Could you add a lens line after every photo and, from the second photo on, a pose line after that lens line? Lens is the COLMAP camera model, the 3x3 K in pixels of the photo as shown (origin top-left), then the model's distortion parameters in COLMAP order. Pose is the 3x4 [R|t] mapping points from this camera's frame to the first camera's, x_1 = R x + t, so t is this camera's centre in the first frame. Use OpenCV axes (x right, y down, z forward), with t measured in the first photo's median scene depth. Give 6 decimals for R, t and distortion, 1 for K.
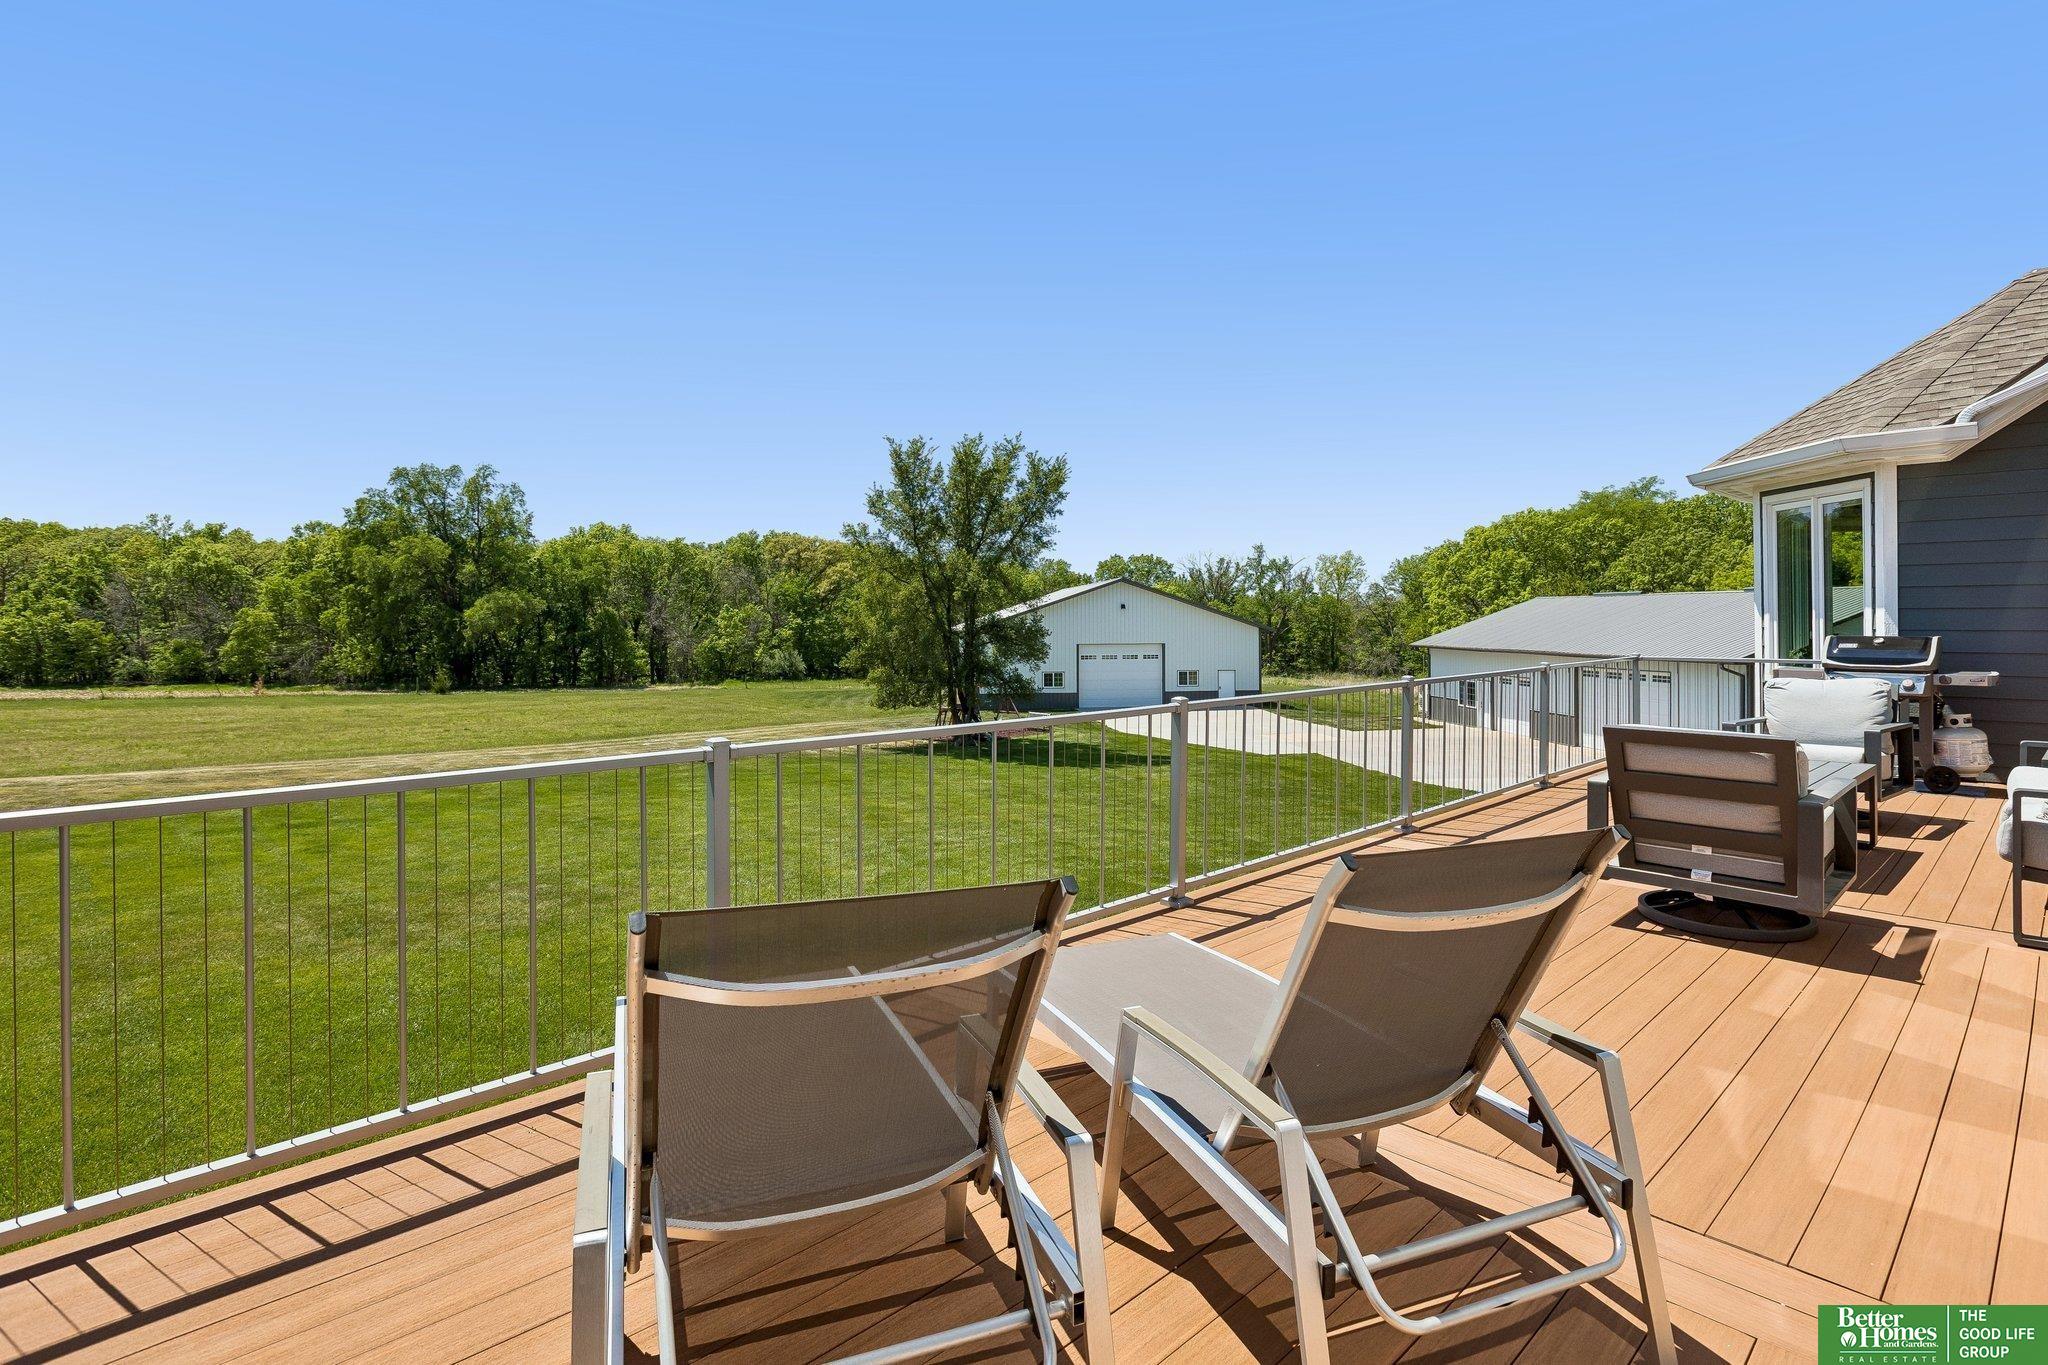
lens RADIAL K [[1068.1, 0, 1018.3], [0, 1068.1, 608.3], [0, 0, 1]] dist [0.002365, 0.000219]
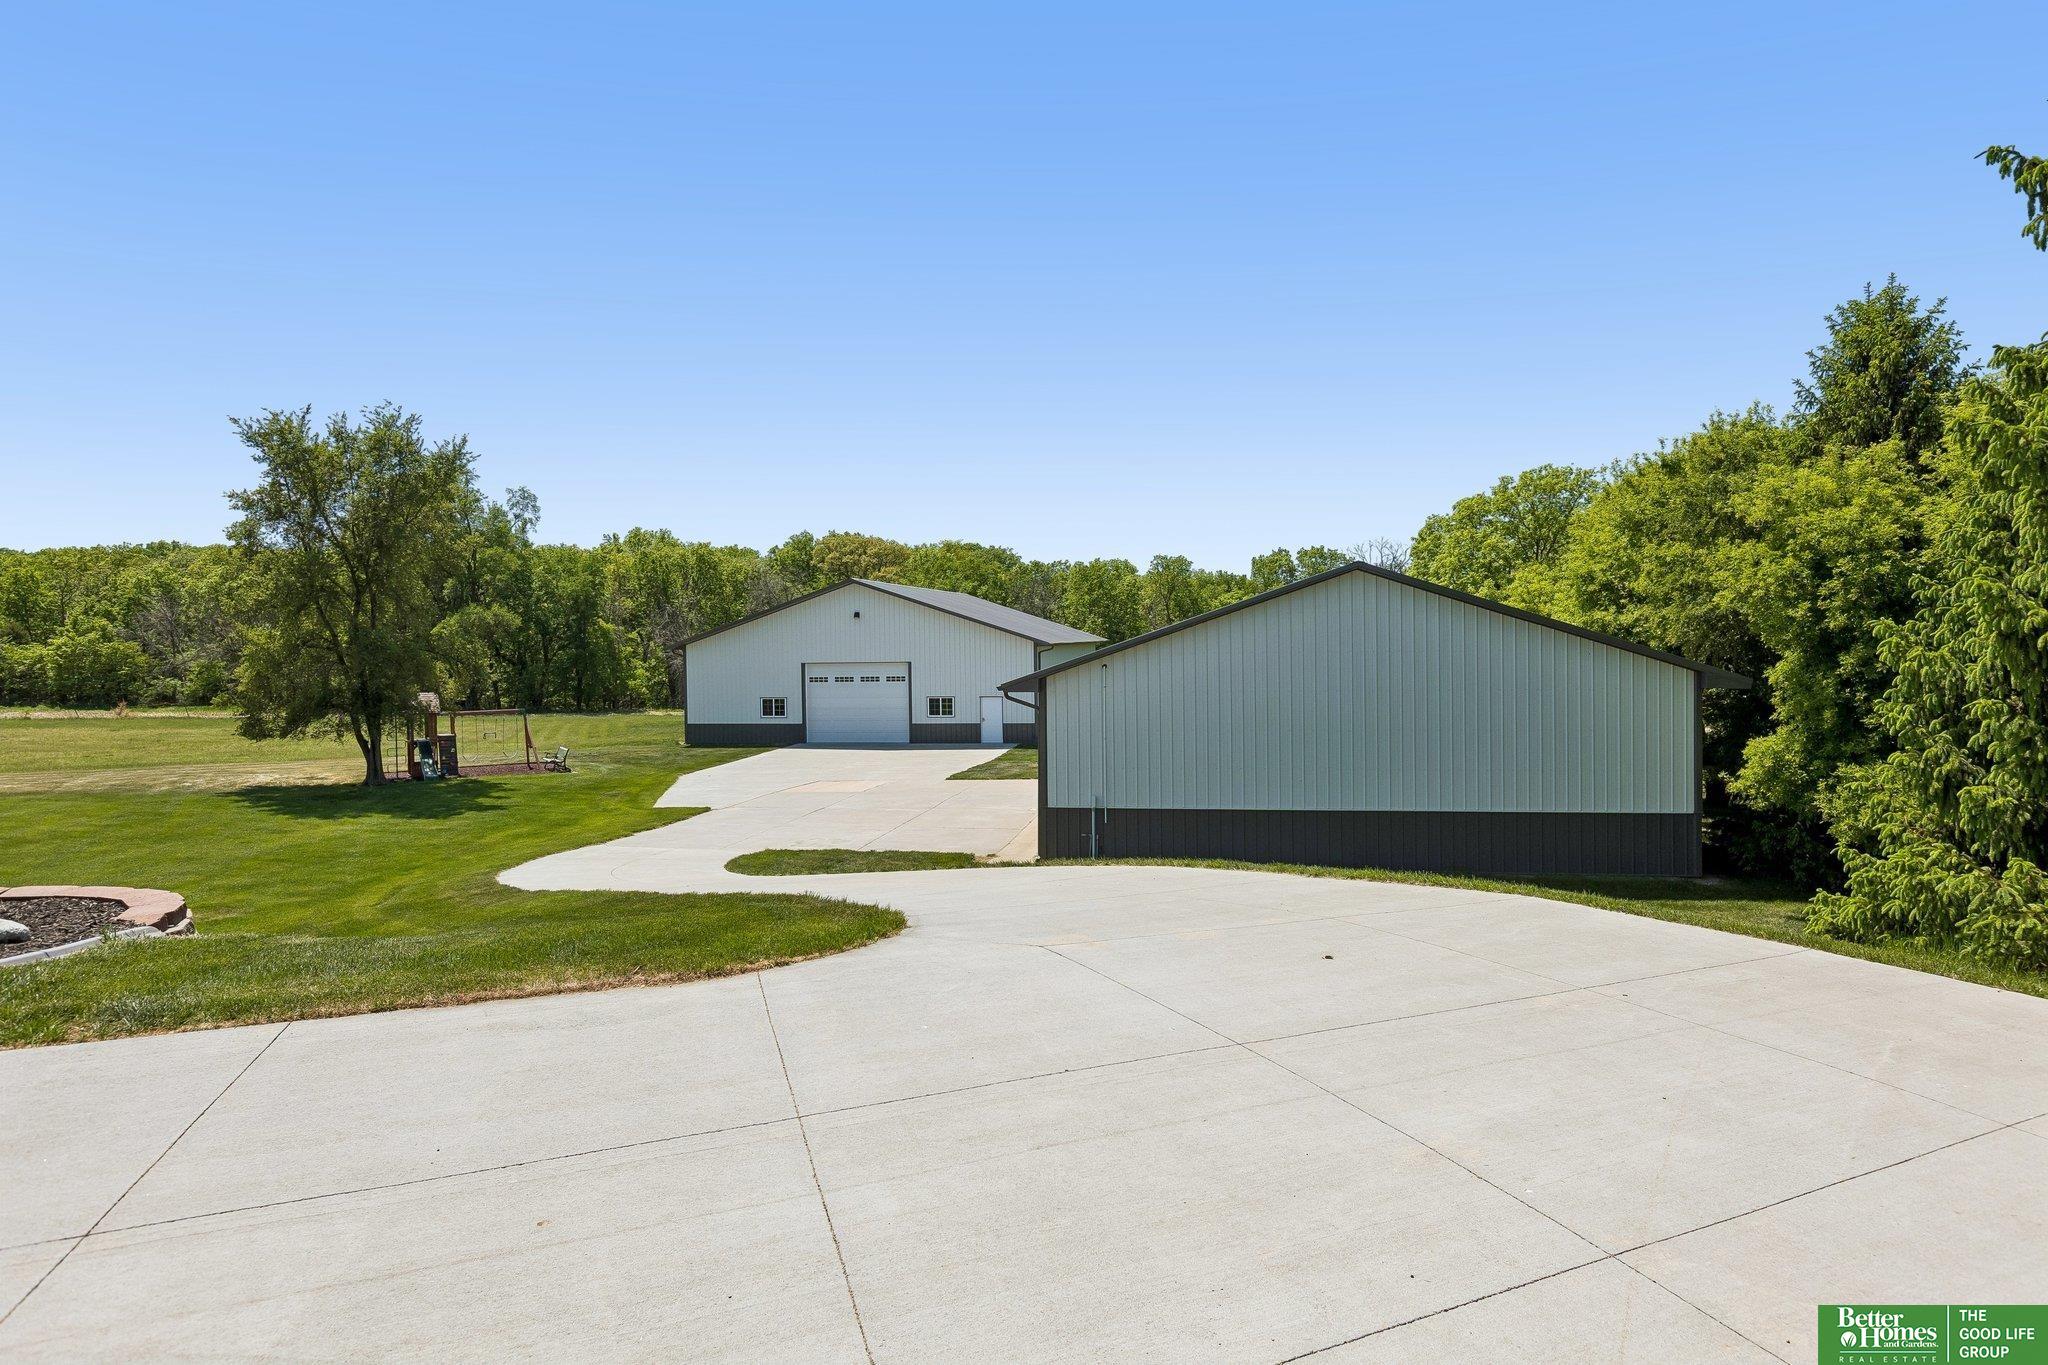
lens RADIAL K [[1289.4, 0, 1028.0], [0, 1289.4, 669.4], [0, 0, 1]] dist [0.009351, 0.000529]
pose [[0.957728, -0.000153, -0.287675, 0.389551], [0.011173, 0.999265, 0.036663, 0.003681], [0.287458, -0.038327, 0.957026, 0.097070]]
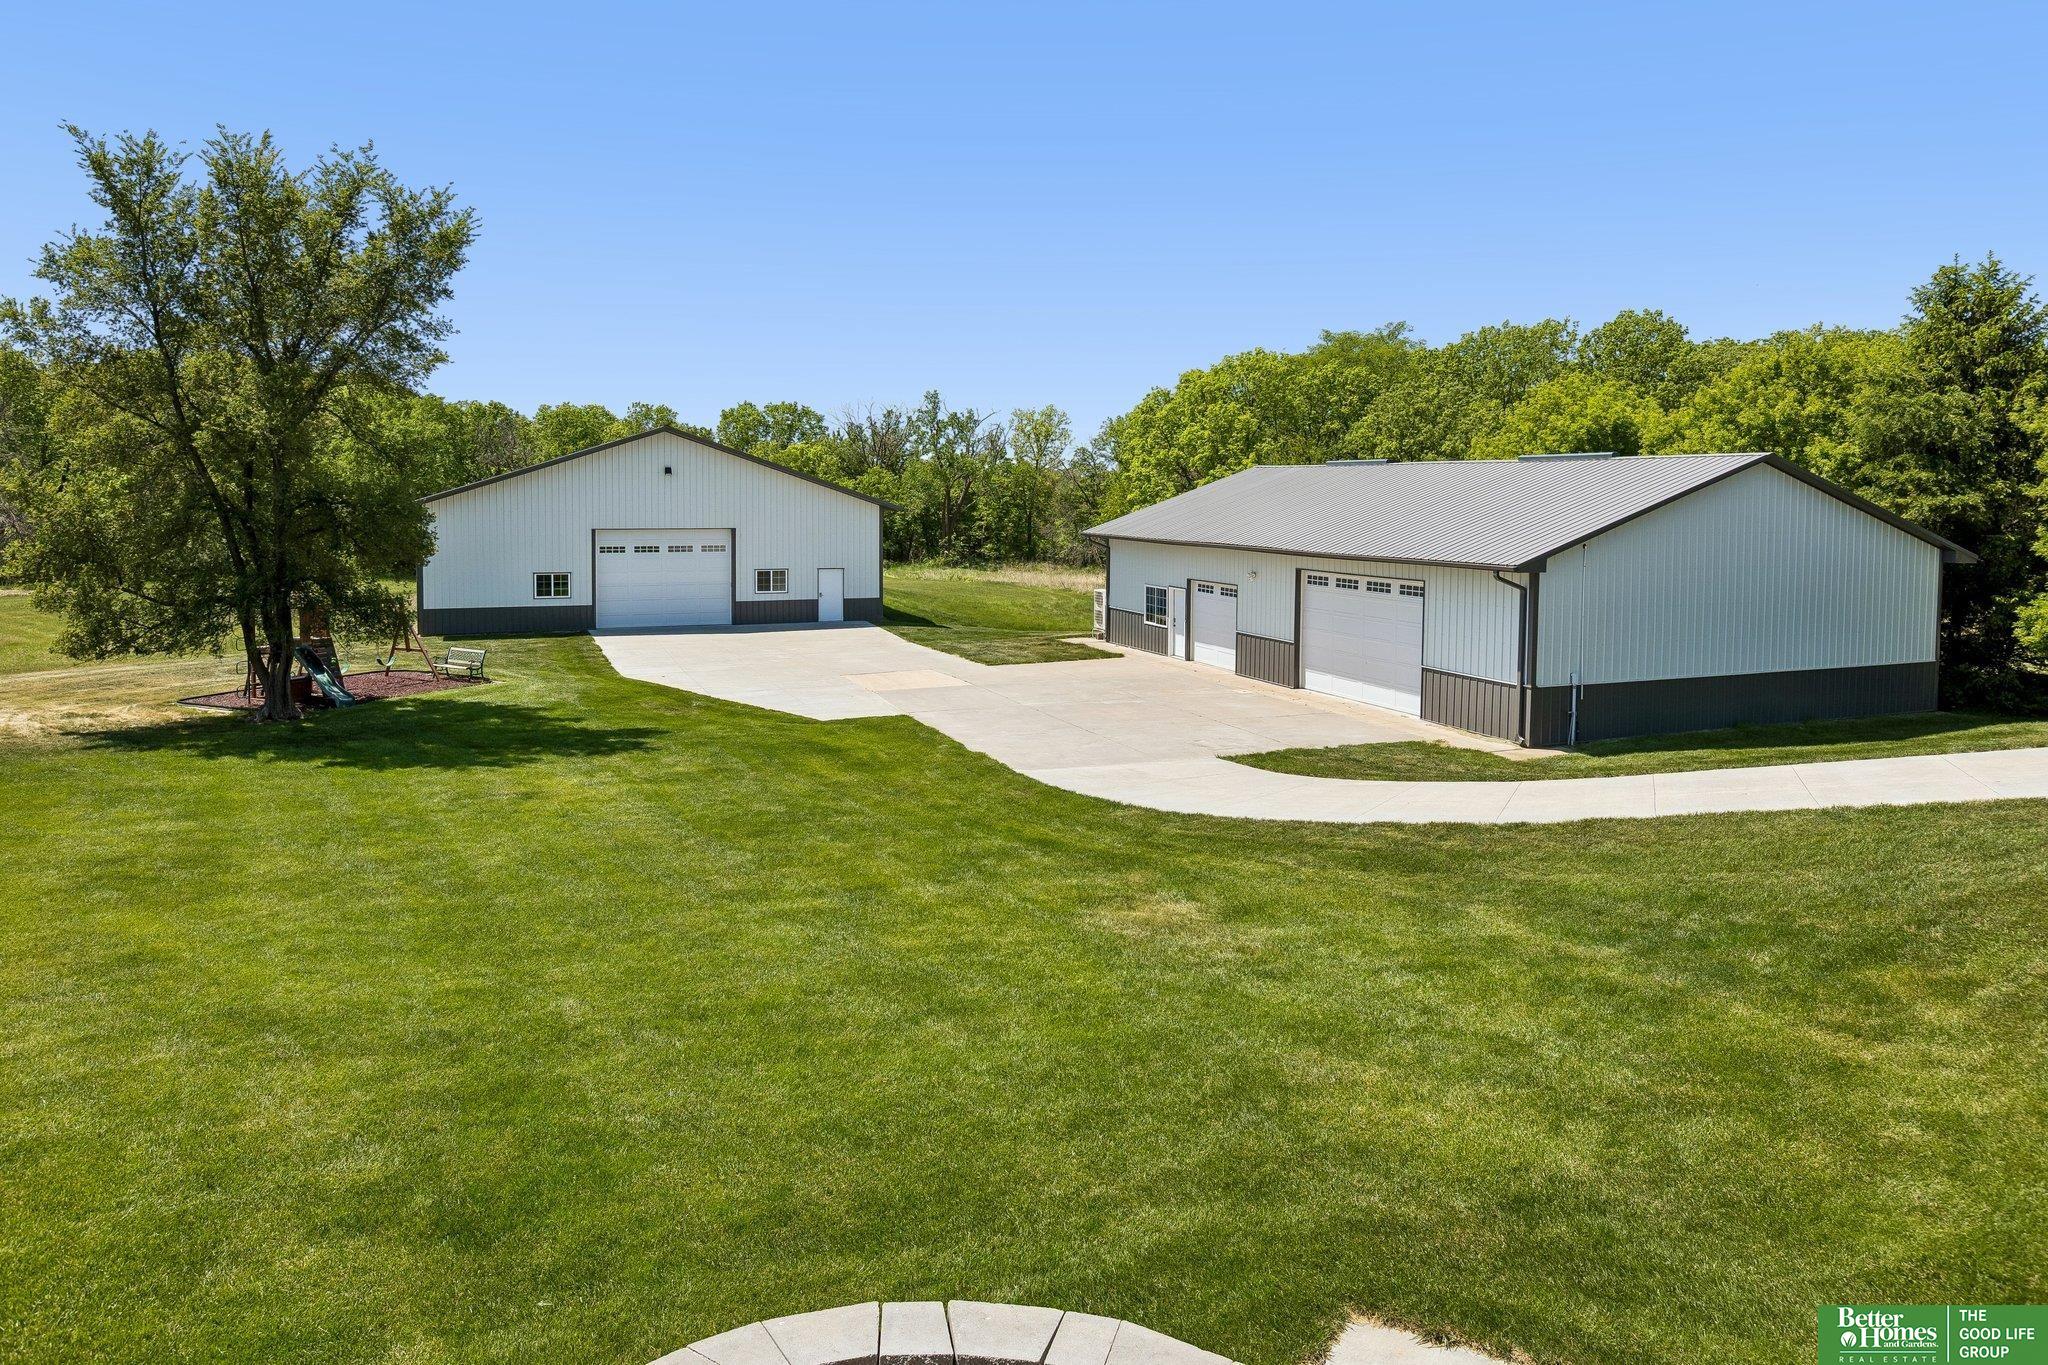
lens RADIAL K [[1339.2, 0, 1048.0], [0, 1339.2, 561.7], [0, 0, 1]] dist [-0.025880, -0.002731]
pose [[0.960470, -0.003630, 0.278360, 0.074024], [-0.013969, 0.998027, 0.061215, 0.000615], [-0.278033, -0.062684, 0.958524, 0.129343]]
